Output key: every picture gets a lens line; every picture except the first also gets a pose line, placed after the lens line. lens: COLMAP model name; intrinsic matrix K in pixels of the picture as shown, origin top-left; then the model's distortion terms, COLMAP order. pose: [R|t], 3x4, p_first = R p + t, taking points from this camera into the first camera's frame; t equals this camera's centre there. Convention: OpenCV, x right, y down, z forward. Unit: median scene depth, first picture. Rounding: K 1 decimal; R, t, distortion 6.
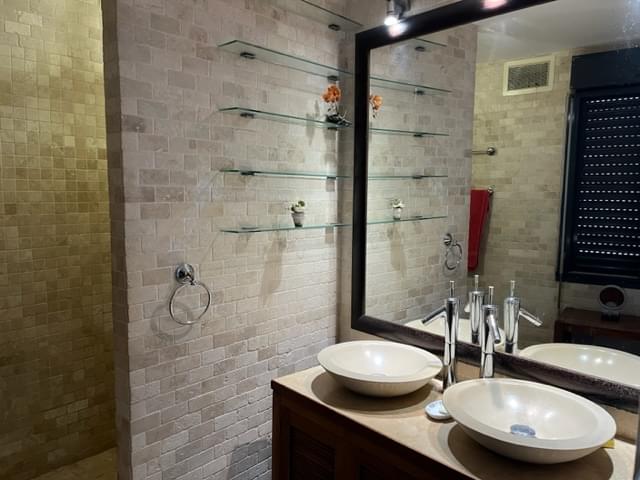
lens RADIAL K [[488.5, 0, 317.6], [0, 488.5, 241.2], [0, 0, 1]] dist [0.060831, -0.084591]
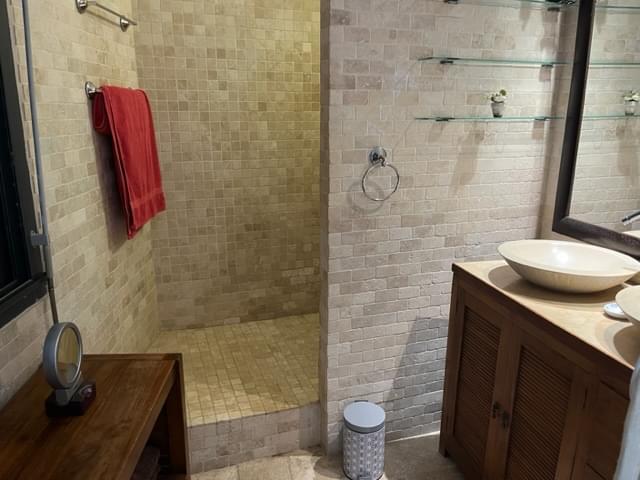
lens RADIAL K [[488.5, 0, 315.7], [0, 488.5, 242.2], [0, 0, 1]] dist [0.060831, -0.084591]
pose [[0.874601, 0.115913, -0.470784, 0.137983], [-0.042741, 0.985654, 0.163278, 0.072029], [0.482956, -0.122681, 0.867008, -0.066169]]
